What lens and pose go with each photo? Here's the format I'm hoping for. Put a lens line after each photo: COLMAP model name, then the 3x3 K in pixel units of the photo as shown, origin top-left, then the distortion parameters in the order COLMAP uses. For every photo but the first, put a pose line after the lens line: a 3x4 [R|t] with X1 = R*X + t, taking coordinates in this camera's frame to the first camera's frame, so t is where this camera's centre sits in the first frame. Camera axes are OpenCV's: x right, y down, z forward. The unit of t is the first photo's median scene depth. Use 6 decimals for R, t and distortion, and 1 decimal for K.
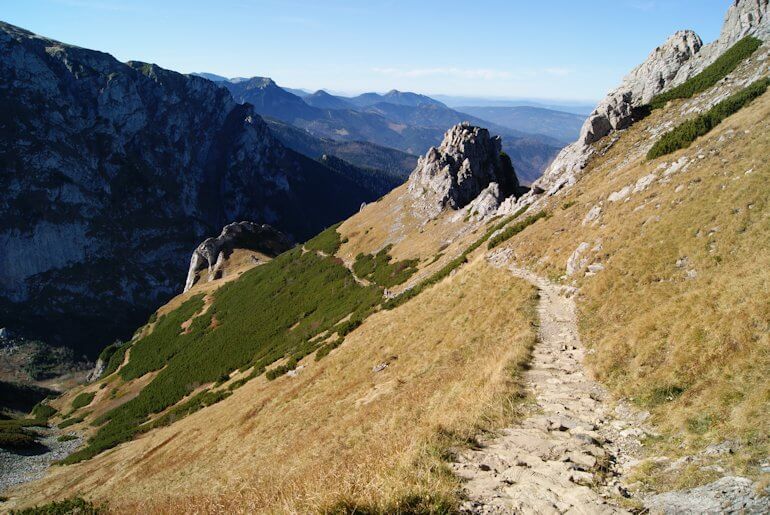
lens RADIAL K [[603.0, 0, 373.5], [0, 603.0, 257.2], [0, 0, 1]] dist [-0.077183, 0.009380]
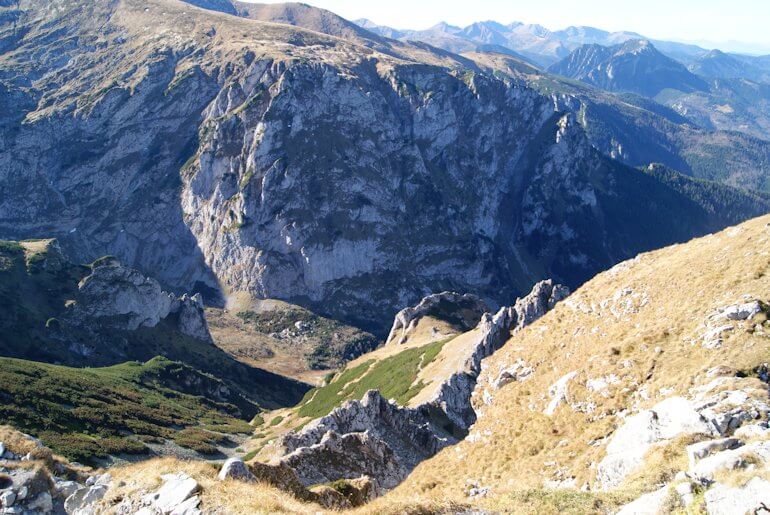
lens RADIAL K [[667.4, 0, 385.0], [0, 667.4, 257.5], [0, 0, 1]] dist [-0.087079, 0.003331]
pose [[0.852011, 0.140068, -0.504439, 0.176254], [-0.116824, 0.990116, 0.077608, -0.107400], [0.510323, -0.007192, 0.859953, -0.124077]]
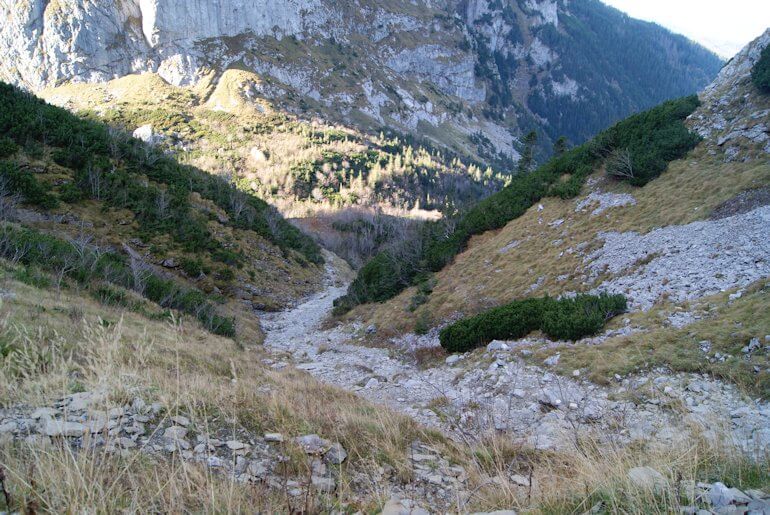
lens RADIAL K [[603.0, 0, 373.5], [0, 603.0, 257.2], [0, 0, 1]] dist [-0.077183, 0.009380]
pose [[0.964991, 0.070799, -0.252548, -0.230290], [-0.039876, 0.991288, 0.125532, 0.108626], [0.259236, -0.111066, 0.959407, 0.401779]]
